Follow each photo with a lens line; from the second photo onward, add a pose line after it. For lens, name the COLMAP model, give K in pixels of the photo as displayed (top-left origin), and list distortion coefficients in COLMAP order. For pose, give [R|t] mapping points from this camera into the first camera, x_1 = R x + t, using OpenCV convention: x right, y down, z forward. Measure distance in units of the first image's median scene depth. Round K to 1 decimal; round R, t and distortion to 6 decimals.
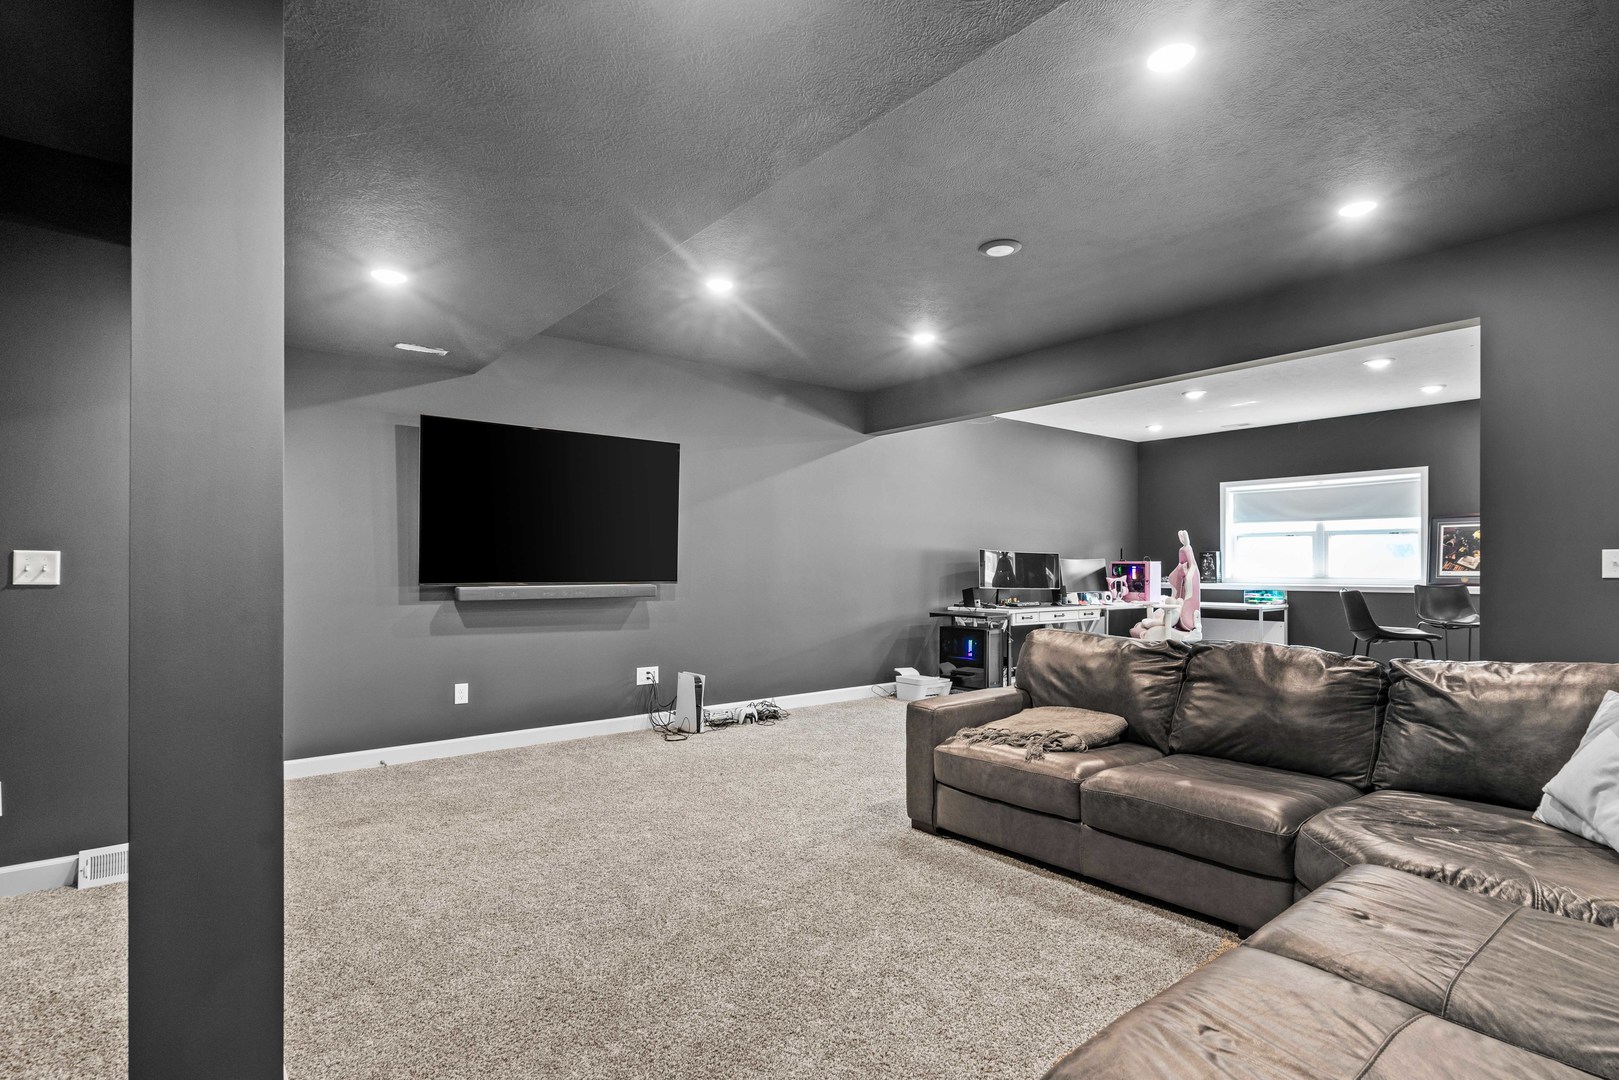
lens RADIAL K [[801.8, 0, 811.2], [0, 801.8, 565.2], [0, 0, 1]] dist [-0.001002, -0.000211]
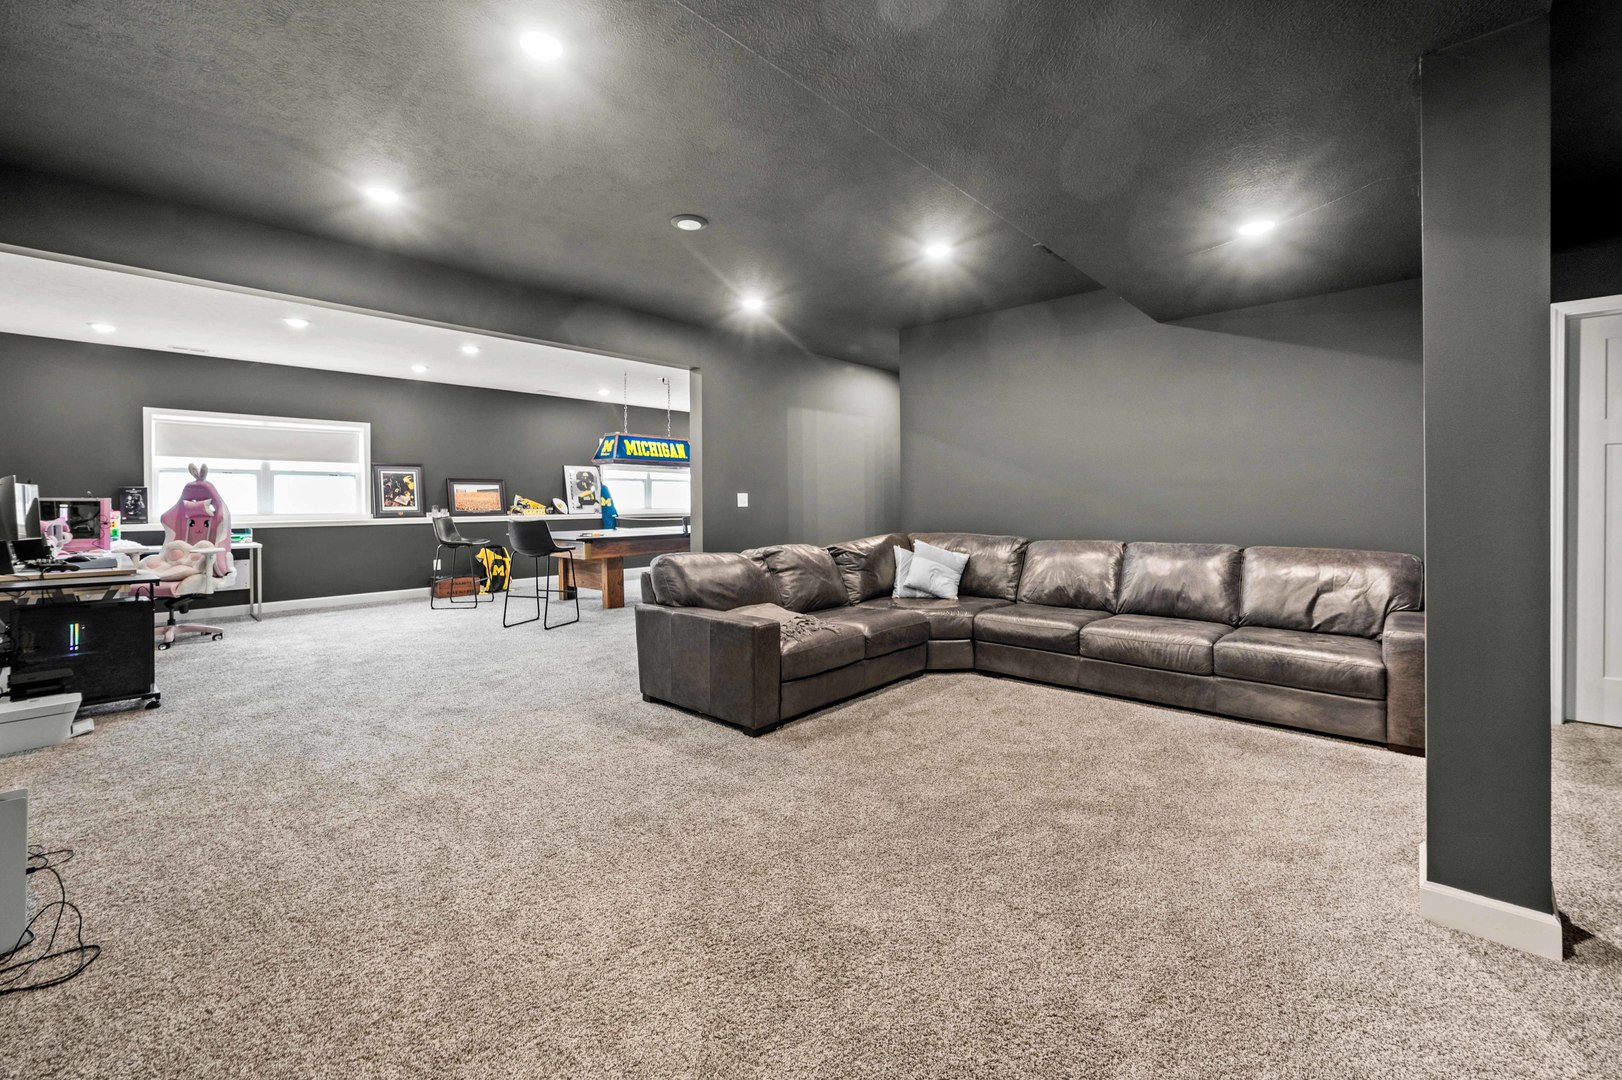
lens RADIAL K [[672.5, 0, 803.4], [0, 672.5, 506.0], [0, 0, 1]] dist [-0.000090, 0.000212]
pose [[-0.142234, -0.006468, 0.989812, -0.370317], [0.001813, 0.999975, 0.006795, -0.000324], [-0.989831, 0.002761, -0.142219, 0.489275]]
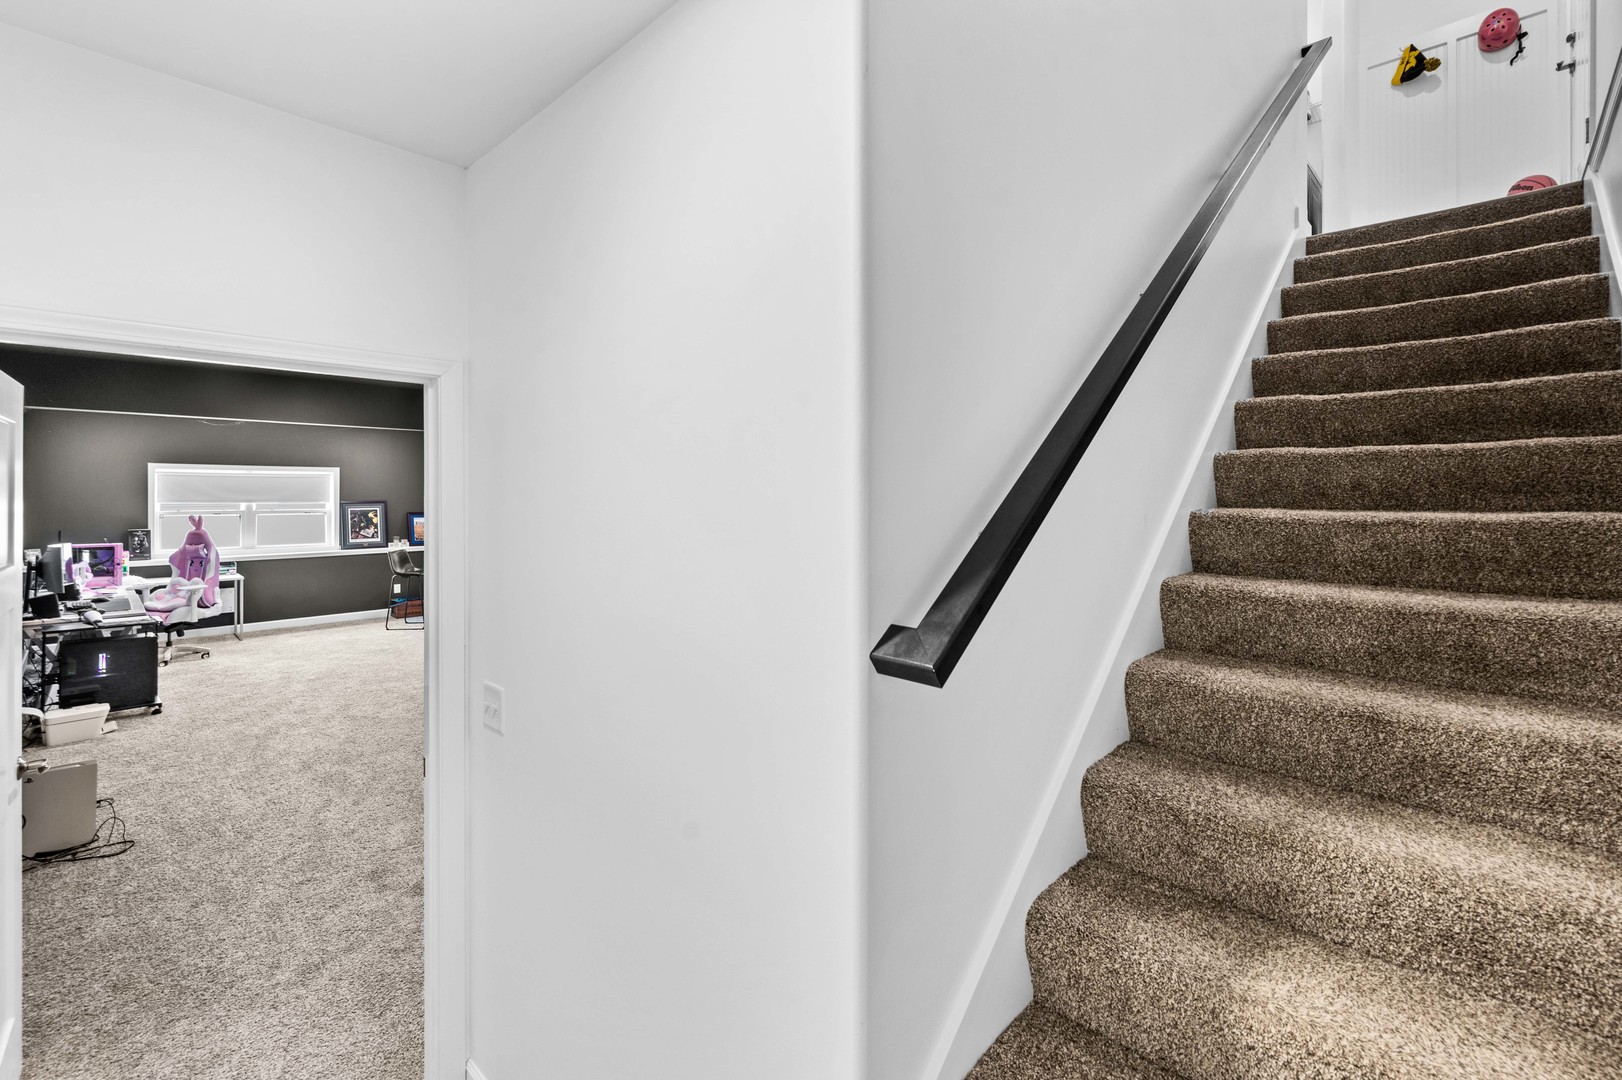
lens RADIAL K [[709.2, 0, 817.2], [0, 709.2, 494.3], [0, 0, 1]] dist [0.000547, -0.000012]
pose [[-0.129116, 0.001009, 0.991629, -0.627939], [-0.002423, 0.999996, -0.001333, -0.076463], [-0.991627, -0.002574, -0.129113, 0.312132]]
